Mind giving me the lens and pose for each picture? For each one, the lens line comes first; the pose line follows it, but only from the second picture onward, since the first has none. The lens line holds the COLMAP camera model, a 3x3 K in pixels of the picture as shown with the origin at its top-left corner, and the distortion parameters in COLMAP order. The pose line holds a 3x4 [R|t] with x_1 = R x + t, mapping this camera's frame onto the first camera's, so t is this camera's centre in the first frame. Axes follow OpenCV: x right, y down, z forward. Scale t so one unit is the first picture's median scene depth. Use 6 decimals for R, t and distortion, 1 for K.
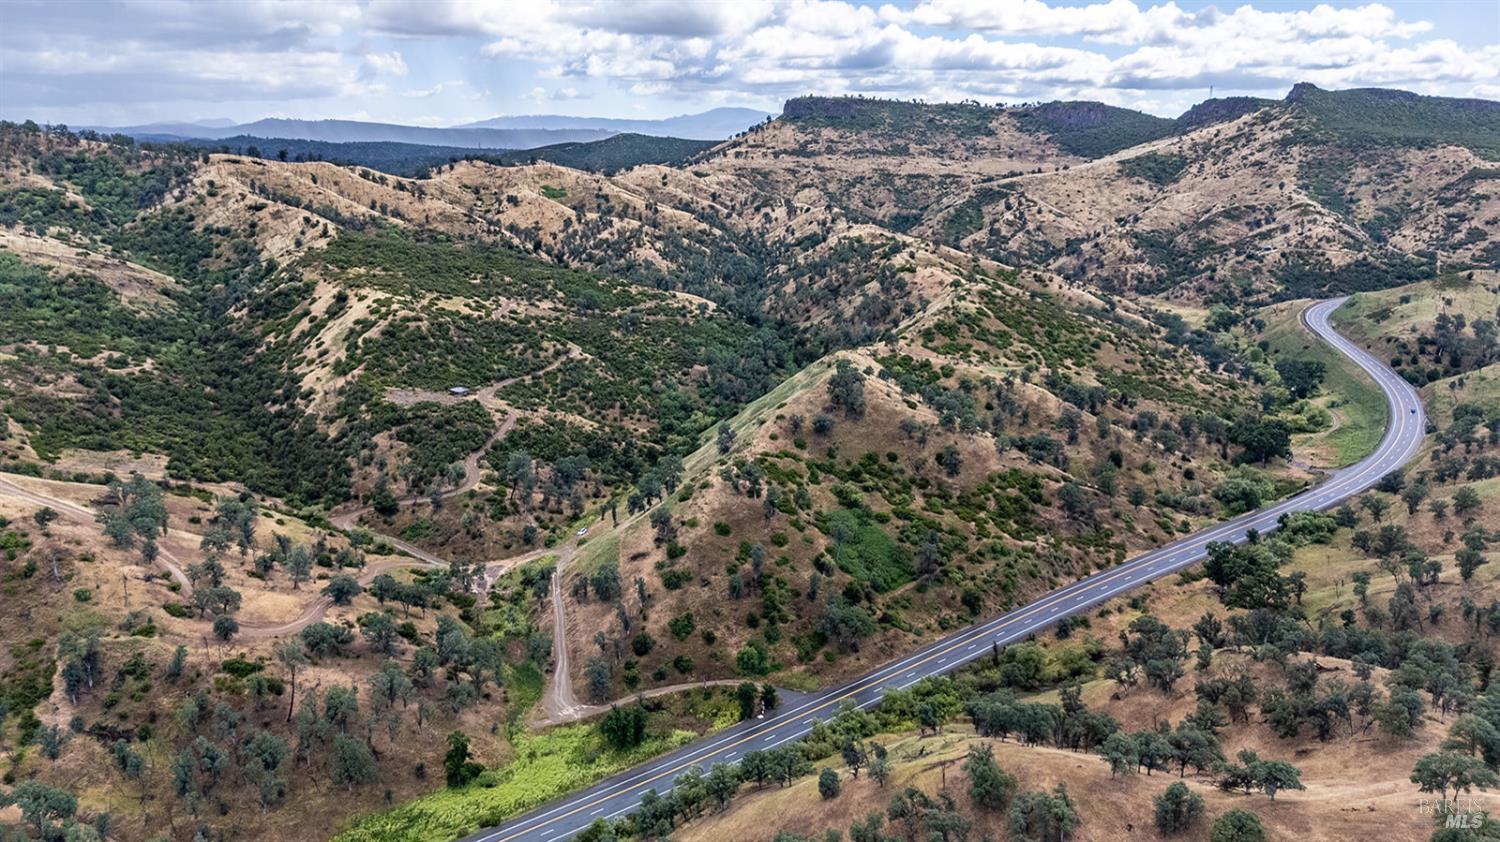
lens RADIAL K [[1100.5, 0, 749.8], [0, 1100.5, 423.5], [0, 0, 1]] dist [0.073260, -0.068334]
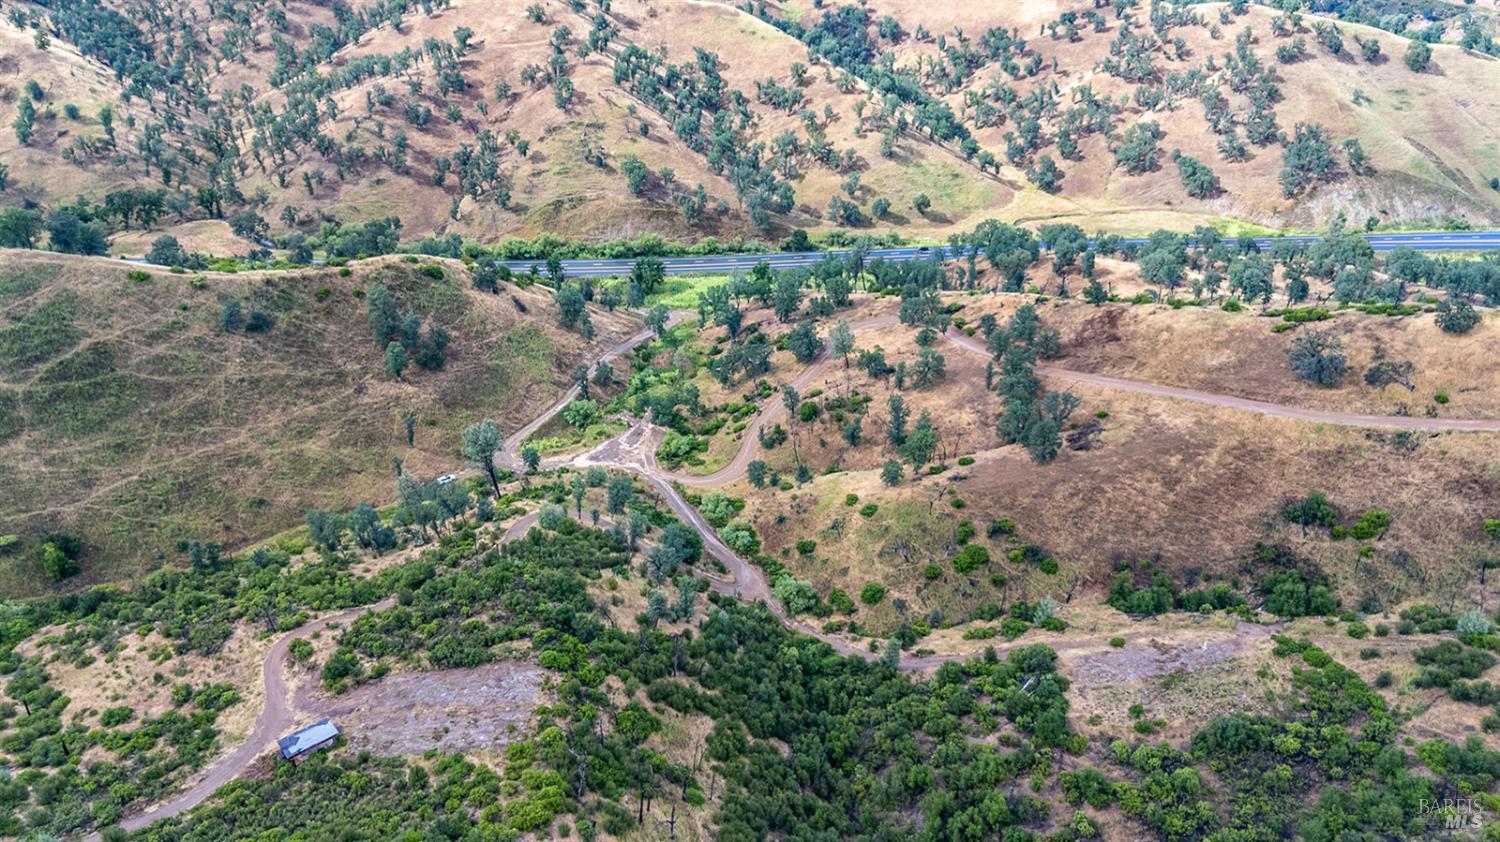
lens RADIAL K [[1100.5, 0, 749.8], [0, 1100.5, 423.5], [0, 0, 1]] dist [0.073260, -0.068334]
pose [[-0.870981, -0.257765, 0.418270, -0.458839], [0.120913, 0.712684, 0.690986, -0.287978], [-0.476207, 0.652410, -0.589567, 1.007577]]
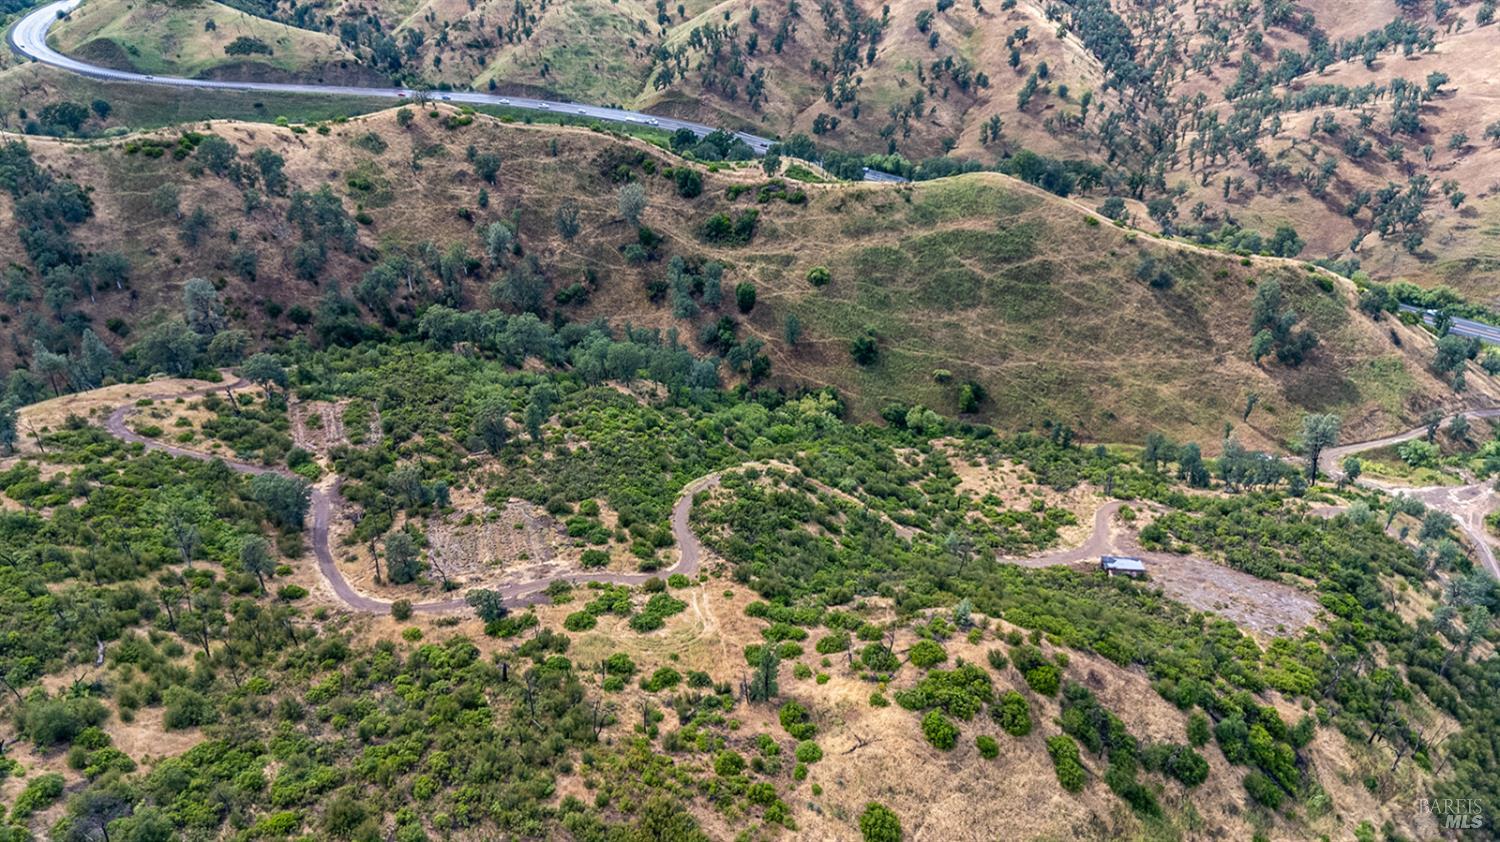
lens RADIAL K [[1100.5, 0, 749.8], [0, 1100.5, 423.5], [0, 0, 1]] dist [0.073260, -0.068334]
pose [[-0.286869, -0.487934, 0.824395, -0.518387], [0.235754, 0.798140, 0.554431, -0.328077], [-0.928508, 0.353403, -0.113929, 1.096292]]
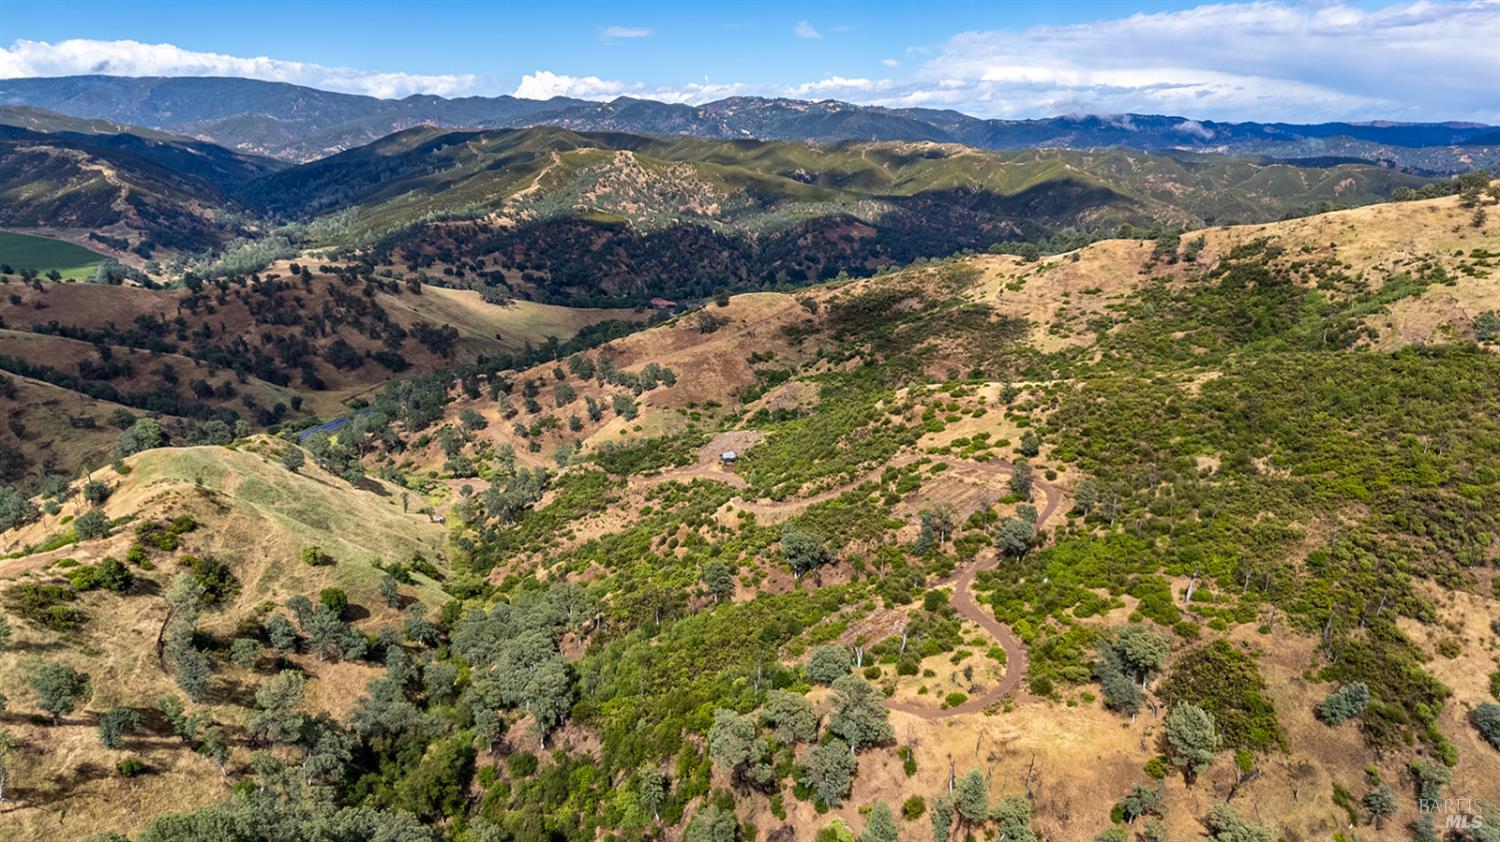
lens RADIAL K [[1100.5, 0, 749.8], [0, 1100.5, 423.5], [0, 0, 1]] dist [0.073260, -0.068334]
pose [[-0.771224, 0.156167, -0.617111, 0.196861], [-0.158460, 0.891825, 0.423719, -0.365643], [0.616526, 0.424570, -0.663051, 1.433030]]
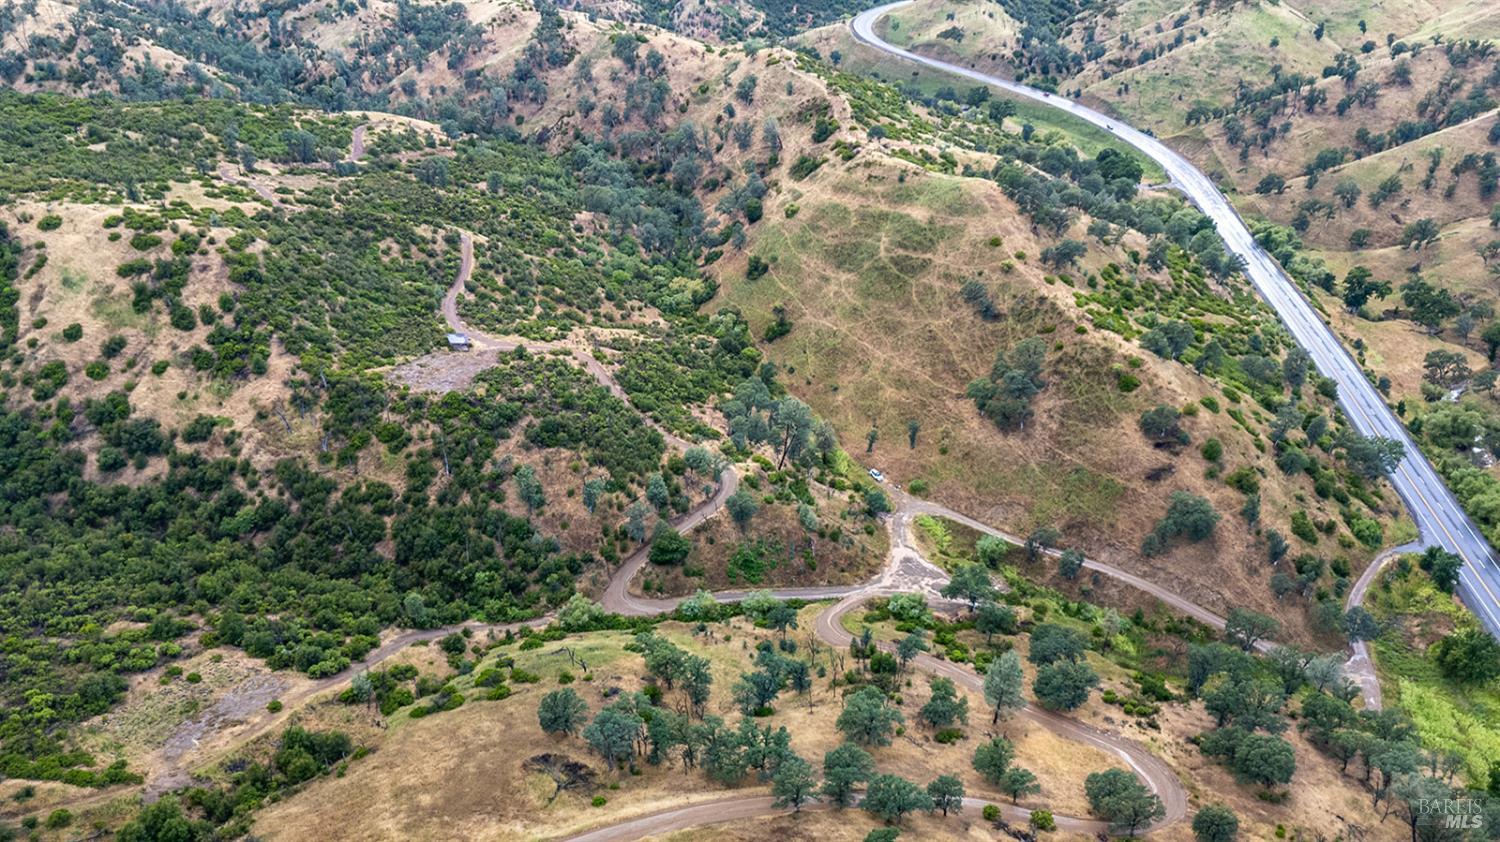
lens RADIAL K [[1100.5, 0, 749.8], [0, 1100.5, 423.5], [0, 0, 1]] dist [0.073260, -0.068334]
pose [[0.692381, -0.337590, 0.637684, -0.522221], [0.181330, 0.936841, 0.299080, -0.131570], [-0.698375, -0.091446, 0.709866, 0.425165]]
